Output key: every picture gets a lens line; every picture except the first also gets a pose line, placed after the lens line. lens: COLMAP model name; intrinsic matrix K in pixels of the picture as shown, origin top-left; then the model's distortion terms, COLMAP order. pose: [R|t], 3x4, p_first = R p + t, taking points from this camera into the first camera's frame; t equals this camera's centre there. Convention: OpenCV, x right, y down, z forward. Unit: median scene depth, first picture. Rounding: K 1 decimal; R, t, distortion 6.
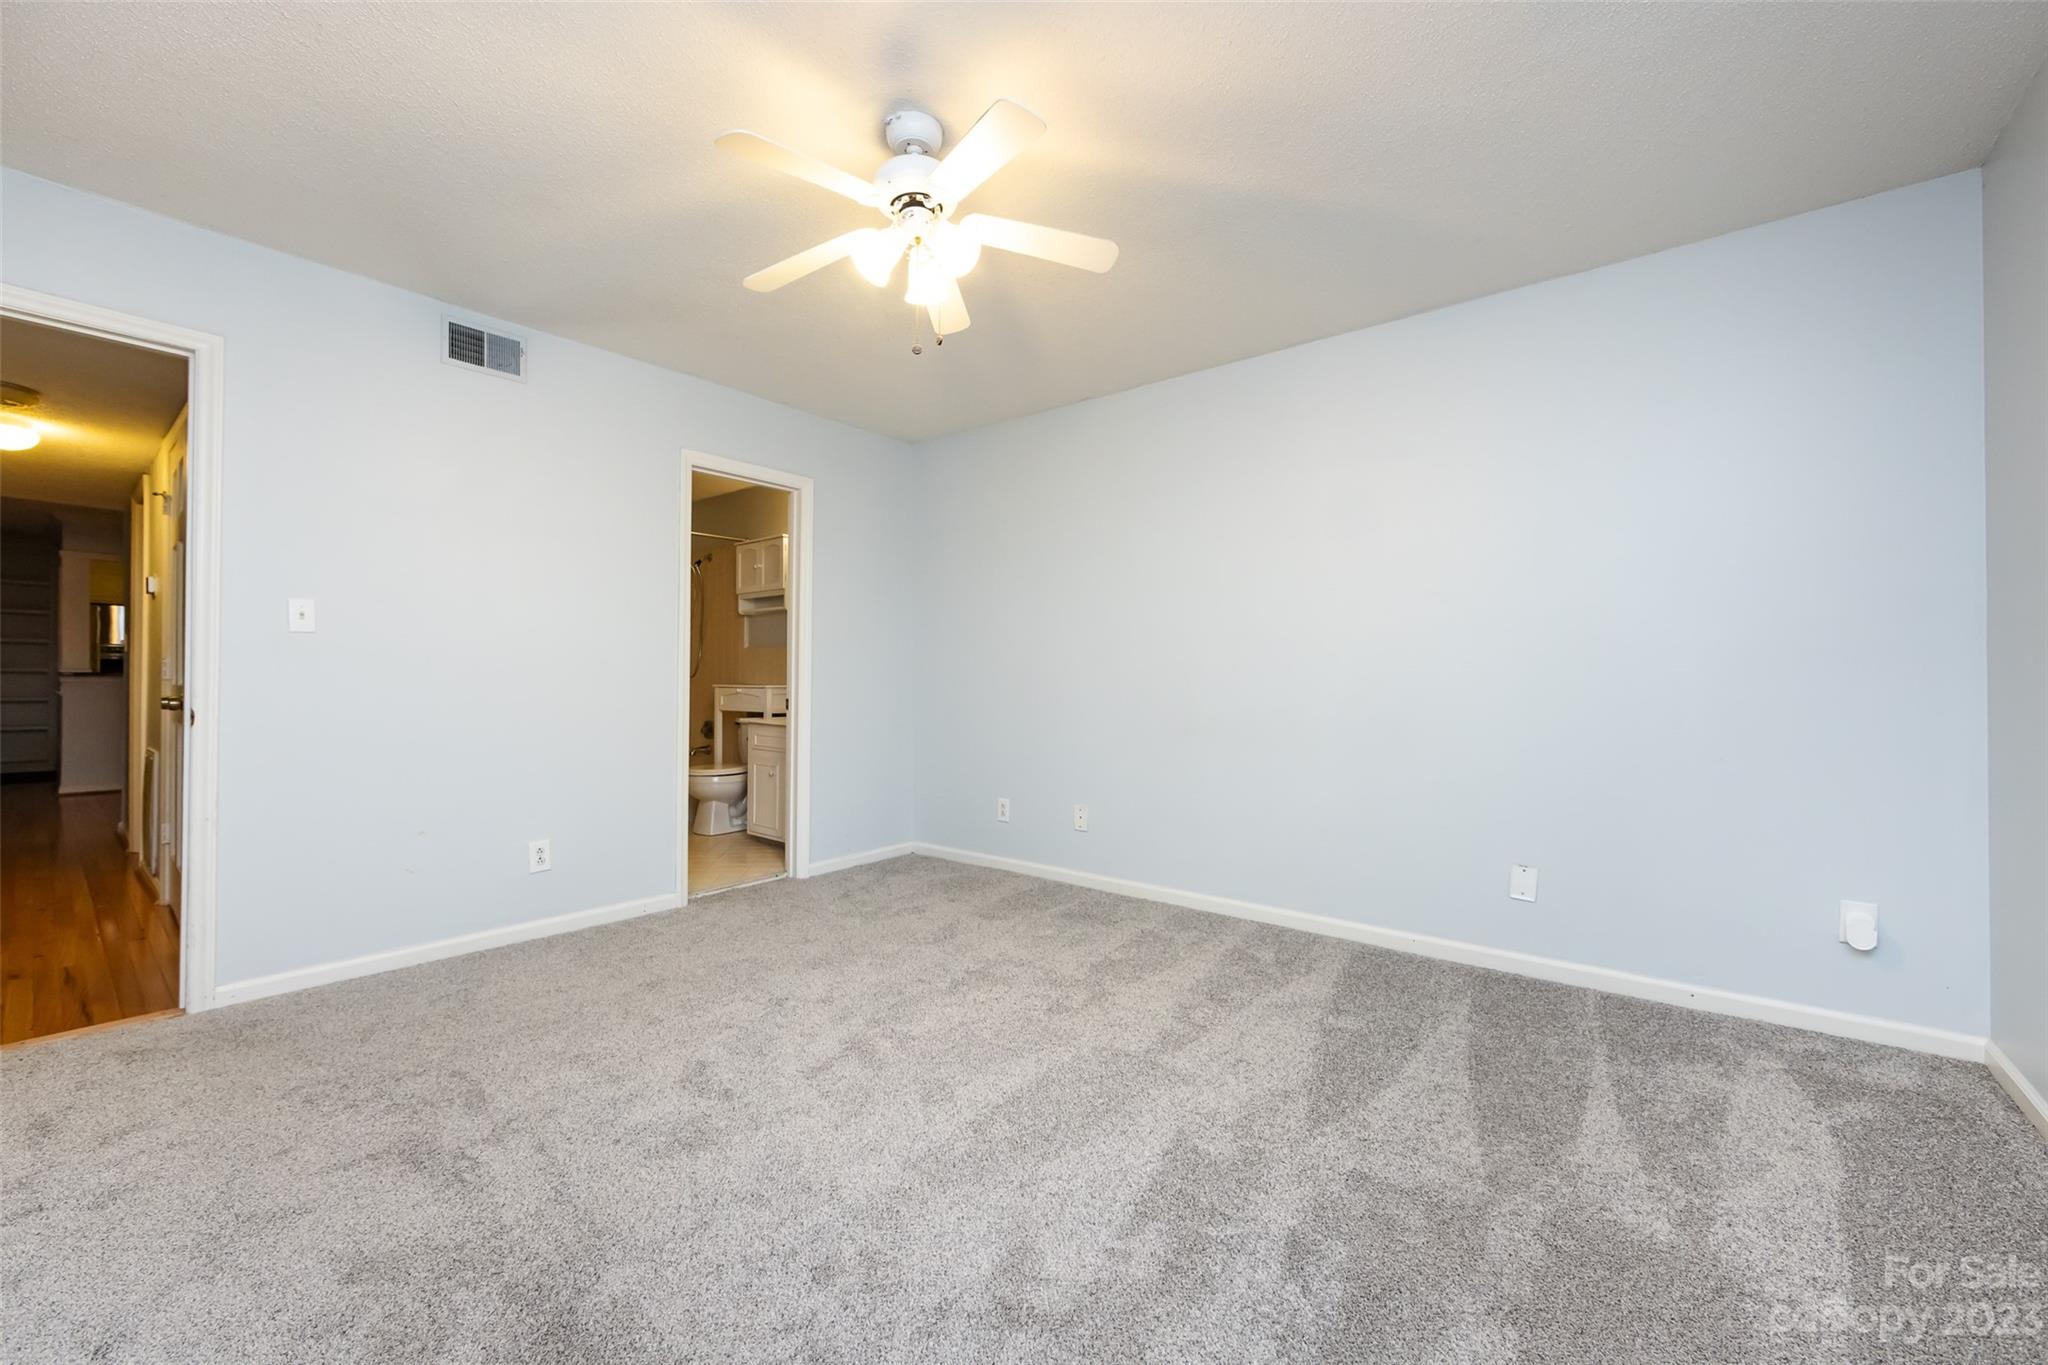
lens RADIAL K [[809.0, 0, 1030.9], [0, 809.0, 674.0], [0, 0, 1]] dist [-0.002218, -0.000907]
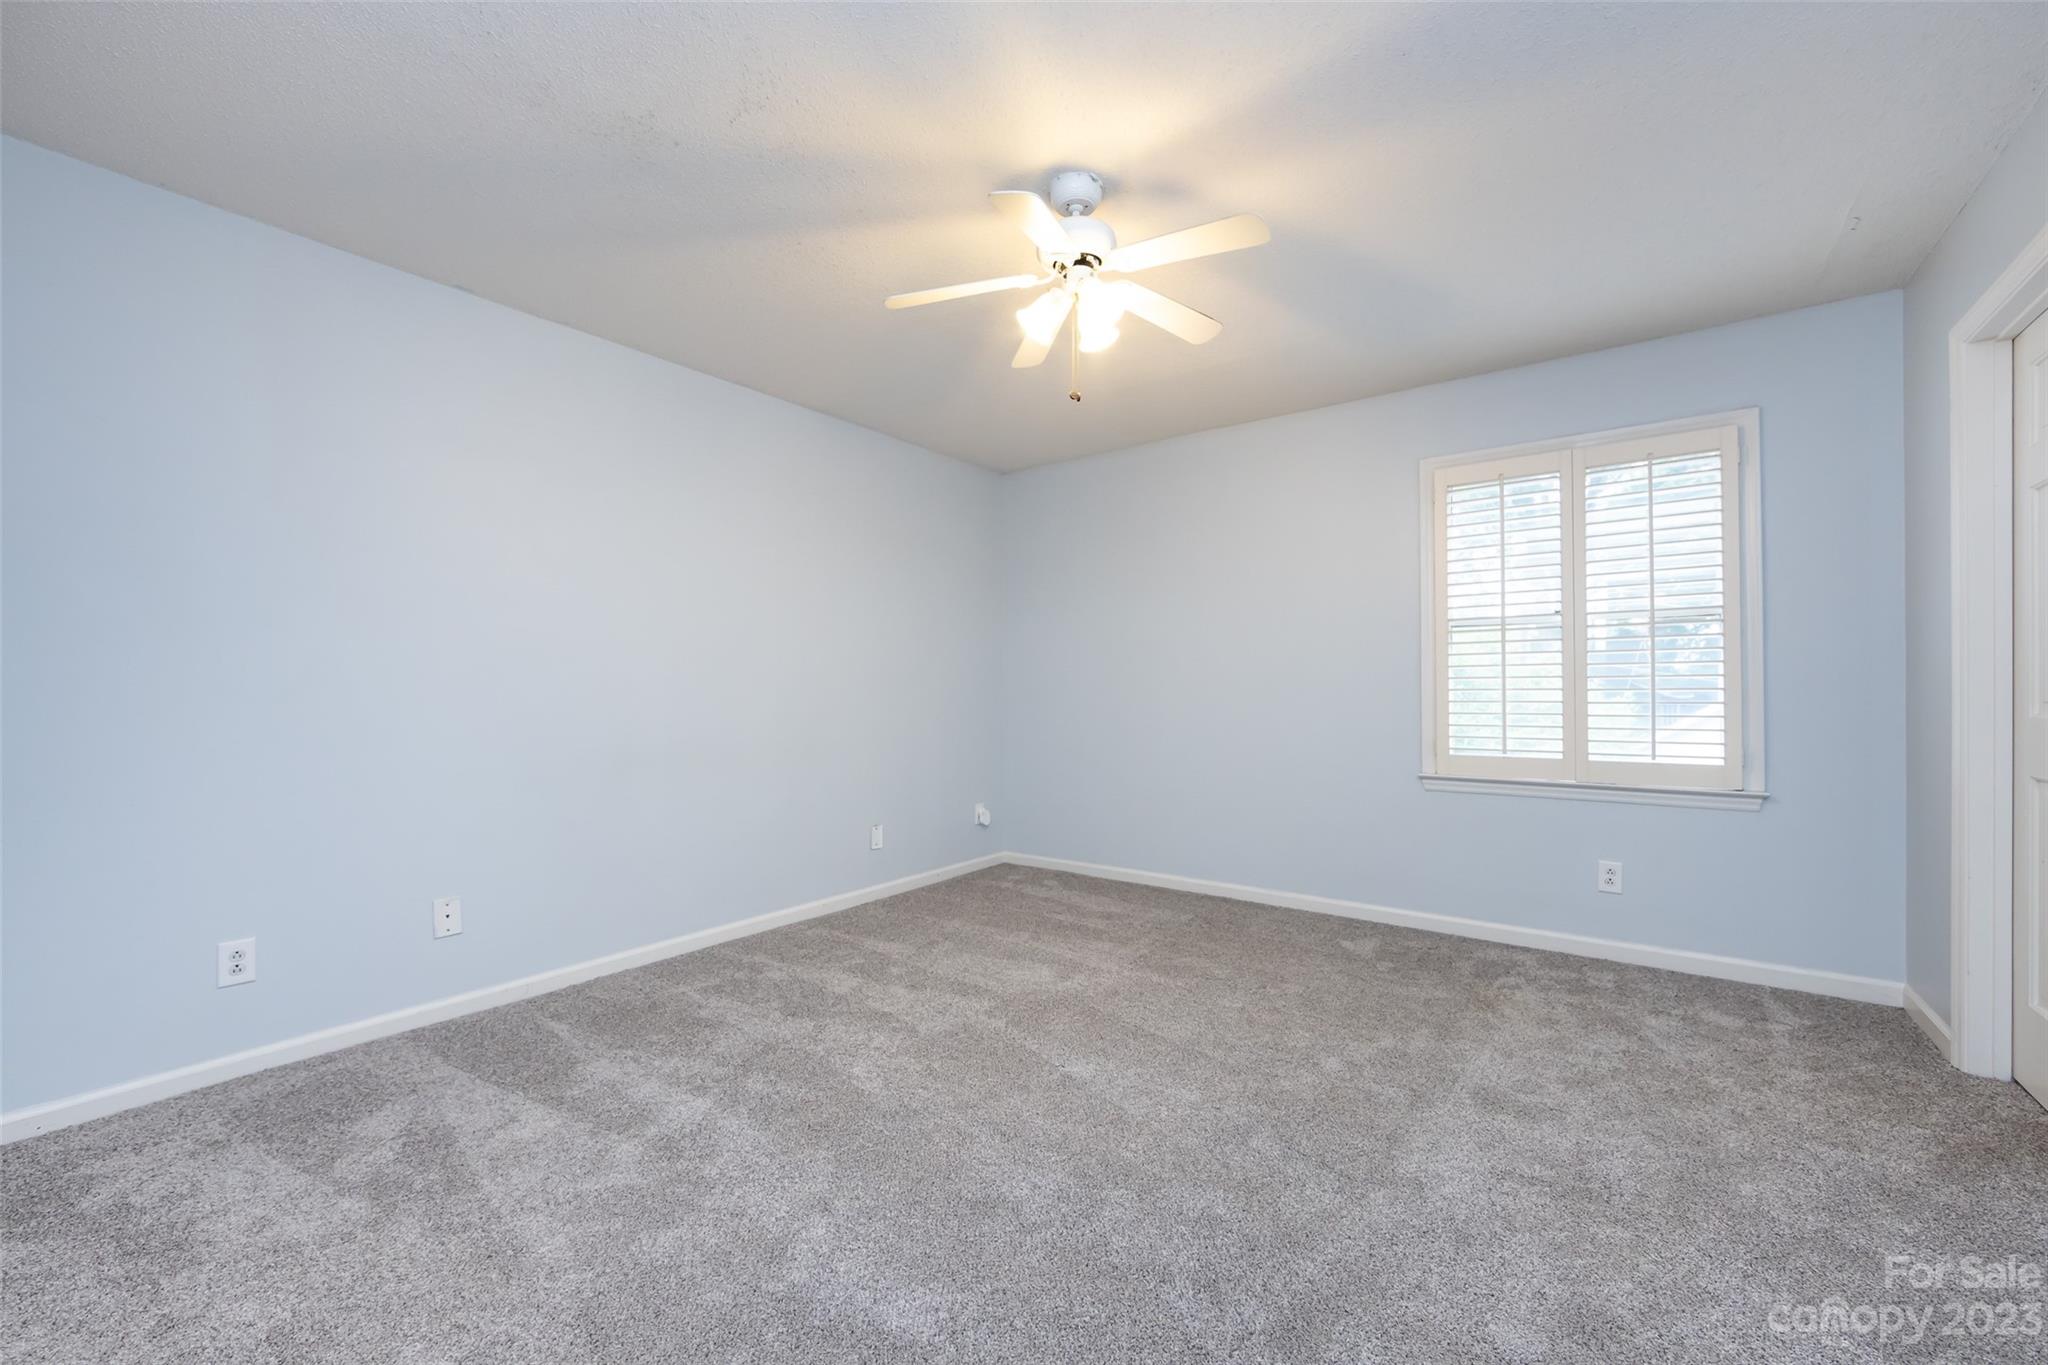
lens RADIAL K [[809.0, 0, 1021.9], [0, 809.0, 690.0], [0, 0, 1]] dist [-0.002218, -0.000907]
pose [[-0.031906, -0.001161, 0.999490, -0.864284], [0.002403, 0.999996, 0.001238, -0.007727], [-0.999488, 0.002442, -0.031903, 0.785233]]
